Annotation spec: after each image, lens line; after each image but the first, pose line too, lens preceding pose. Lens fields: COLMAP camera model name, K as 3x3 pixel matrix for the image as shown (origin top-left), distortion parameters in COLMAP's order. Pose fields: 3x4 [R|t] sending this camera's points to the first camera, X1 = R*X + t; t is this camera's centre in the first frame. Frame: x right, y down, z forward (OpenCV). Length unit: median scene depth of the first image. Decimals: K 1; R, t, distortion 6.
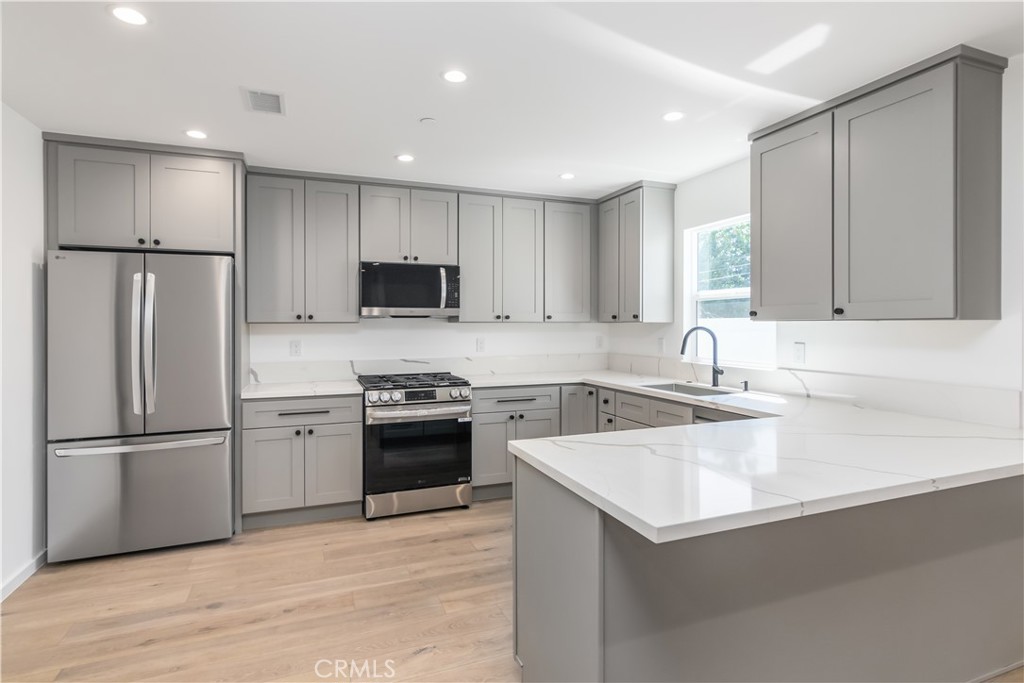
lens RADIAL K [[522.6, 0, 511.2], [0, 522.6, 327.3], [0, 0, 1]] dist [0.002709, 0.000084]
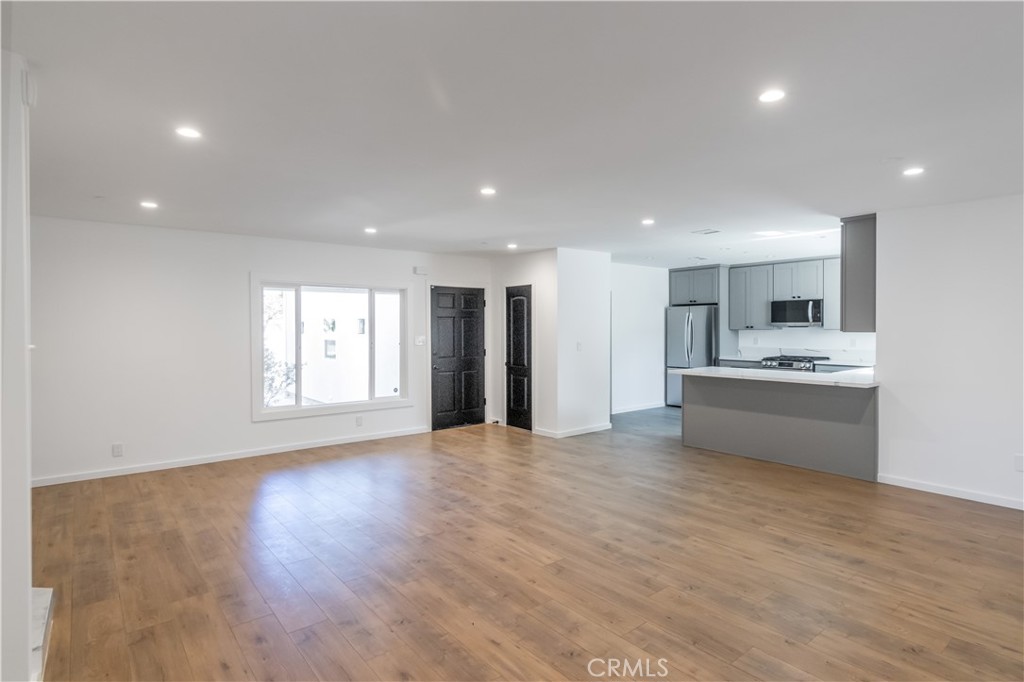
lens RADIAL K [[537.8, 0, 513.7], [0, 537.8, 323.0], [0, 0, 1]] dist [-0.002125, -0.000459]
pose [[0.304080, 0.000174, -0.952647, 1.518481], [-0.001401, 0.999999, -0.000264, -0.034108], [0.952646, 0.001415, 0.304080, -0.684807]]
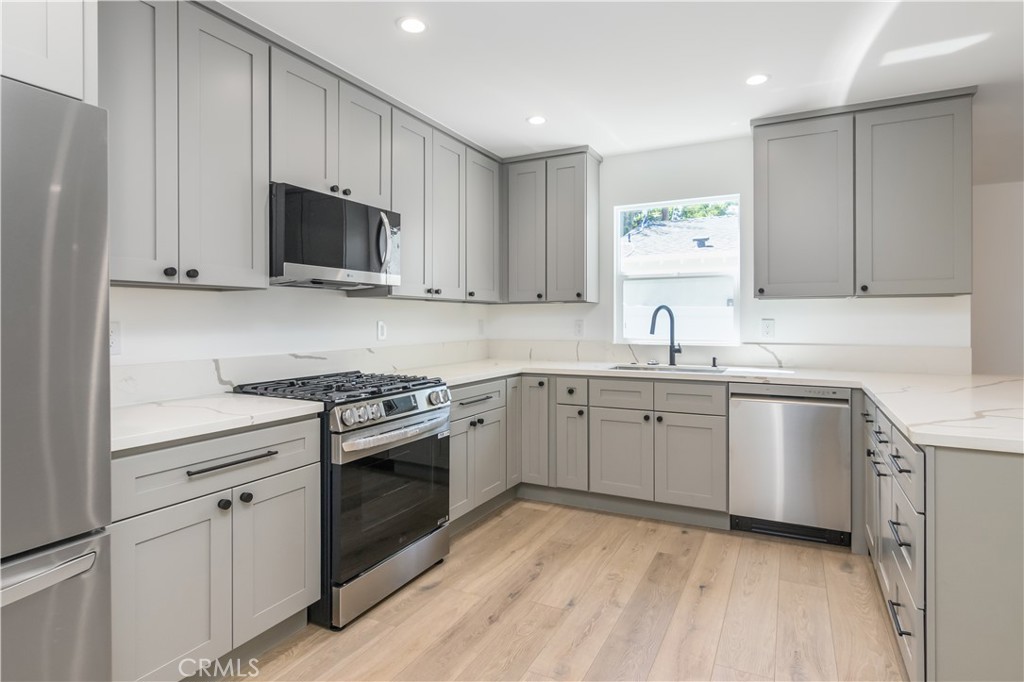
lens RADIAL K [[537.8, 0, 513.7], [0, 537.8, 323.0], [0, 0, 1]] dist [-0.002125, -0.000459]
pose [[0.752544, -0.002530, 0.658537, -0.489039], [0.002648, 0.999996, 0.000815, 0.028536], [-0.658536, 0.001130, 0.752548, 0.403086]]
